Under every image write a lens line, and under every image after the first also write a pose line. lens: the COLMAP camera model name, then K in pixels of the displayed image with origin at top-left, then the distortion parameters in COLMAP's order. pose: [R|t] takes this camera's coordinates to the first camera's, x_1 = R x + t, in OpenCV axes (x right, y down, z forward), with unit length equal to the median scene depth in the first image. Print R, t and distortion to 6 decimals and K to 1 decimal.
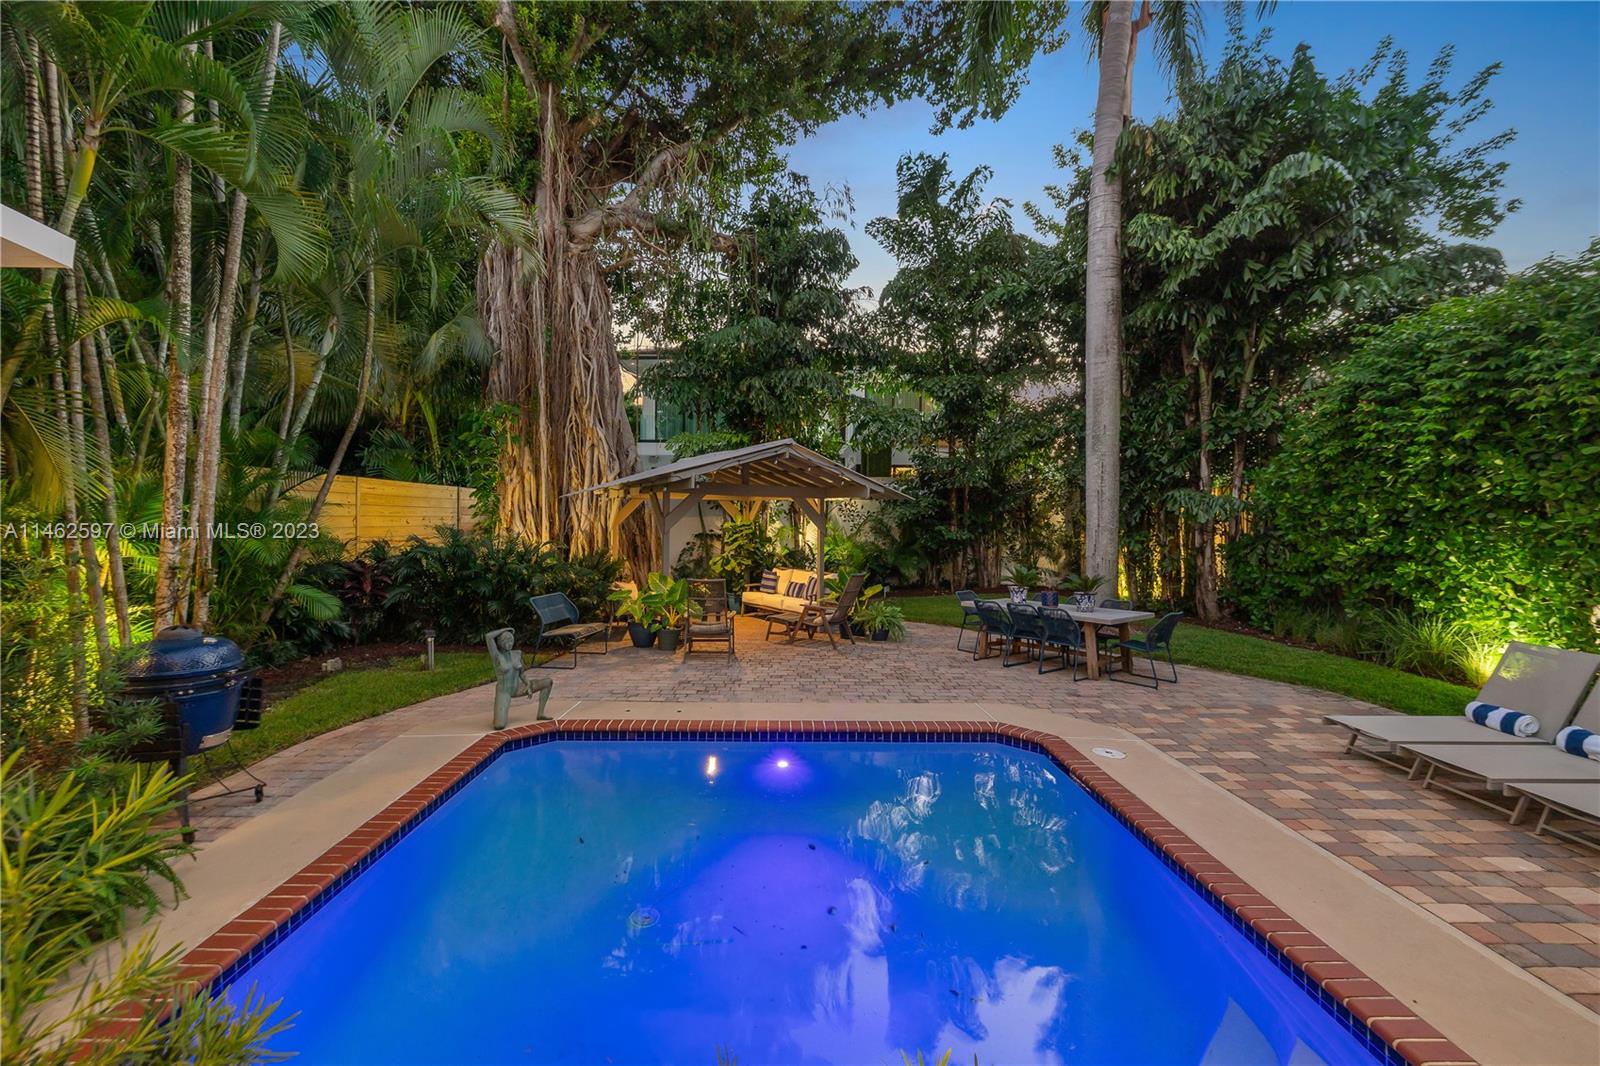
lens RADIAL K [[703.7, 0, 791.9], [0, 703.7, 526.6], [0, 0, 1]] dist [0.003912, 0.000234]
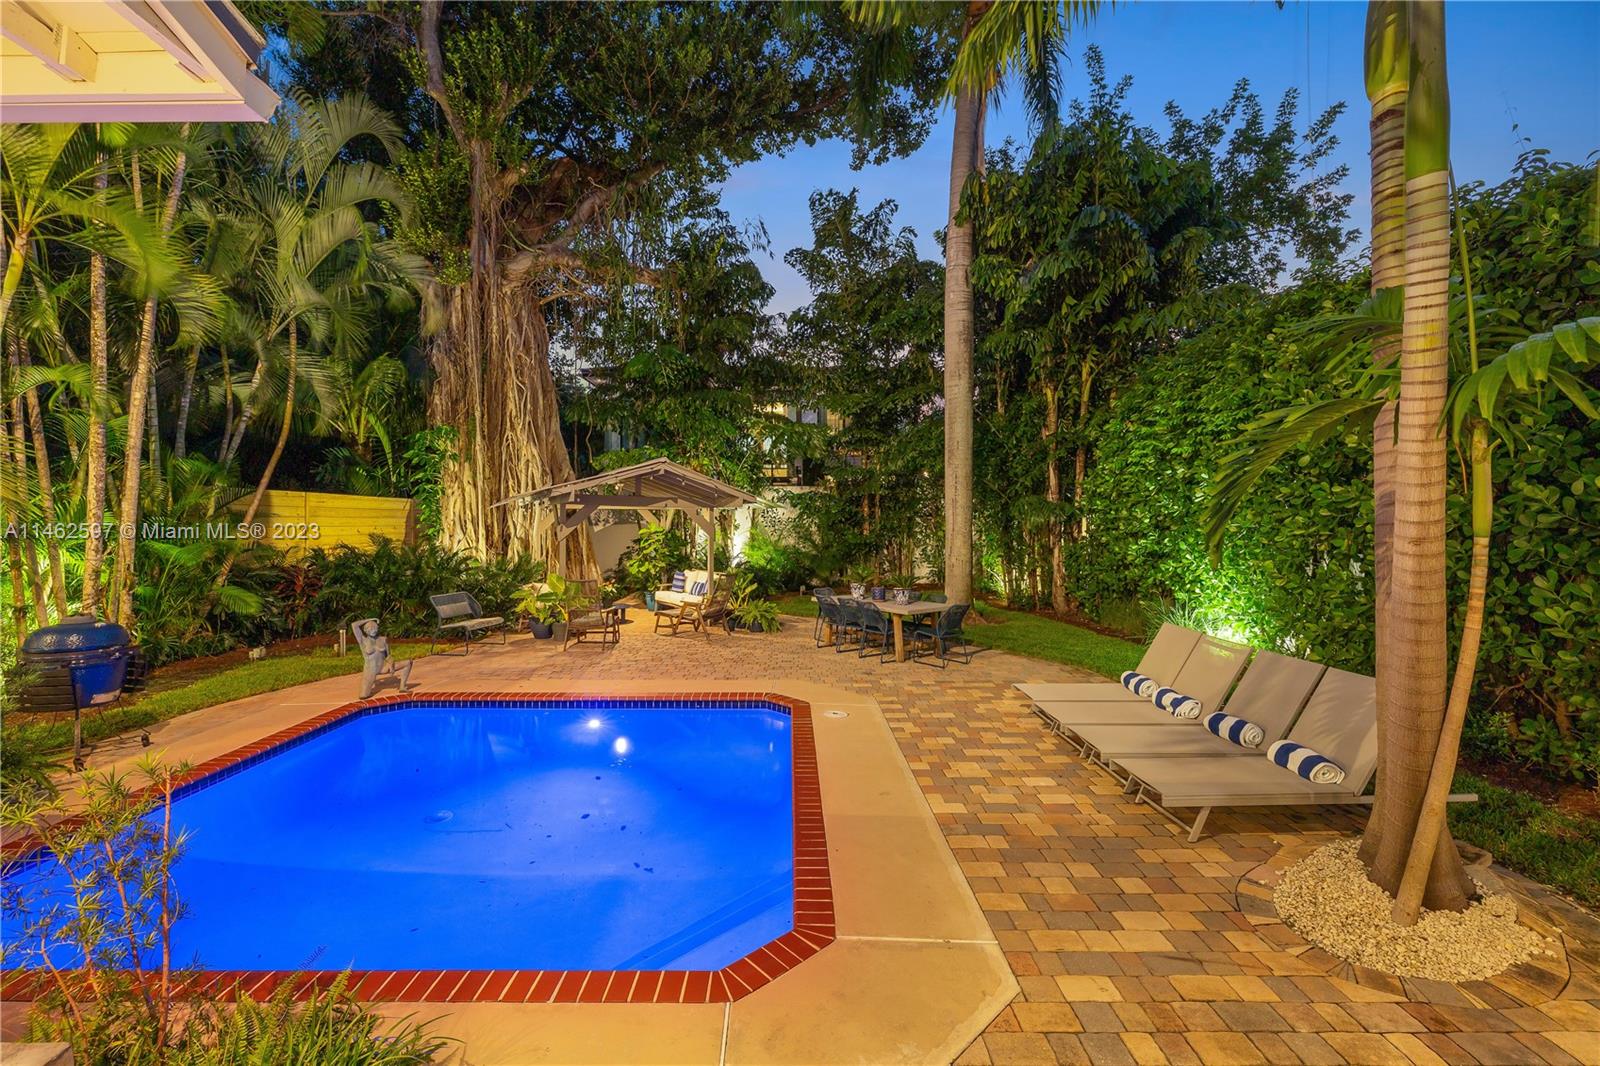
lens RADIAL K [[692.9, 0, 793.8], [0, 692.9, 532.2], [0, 0, 1]] dist [-0.001309, 0.000609]
pose [[0.999833, -0.008491, -0.016178, 0.163453], [0.008541, 0.999959, 0.003055, -0.002288], [0.016152, -0.003192, 0.999864, -0.093957]]
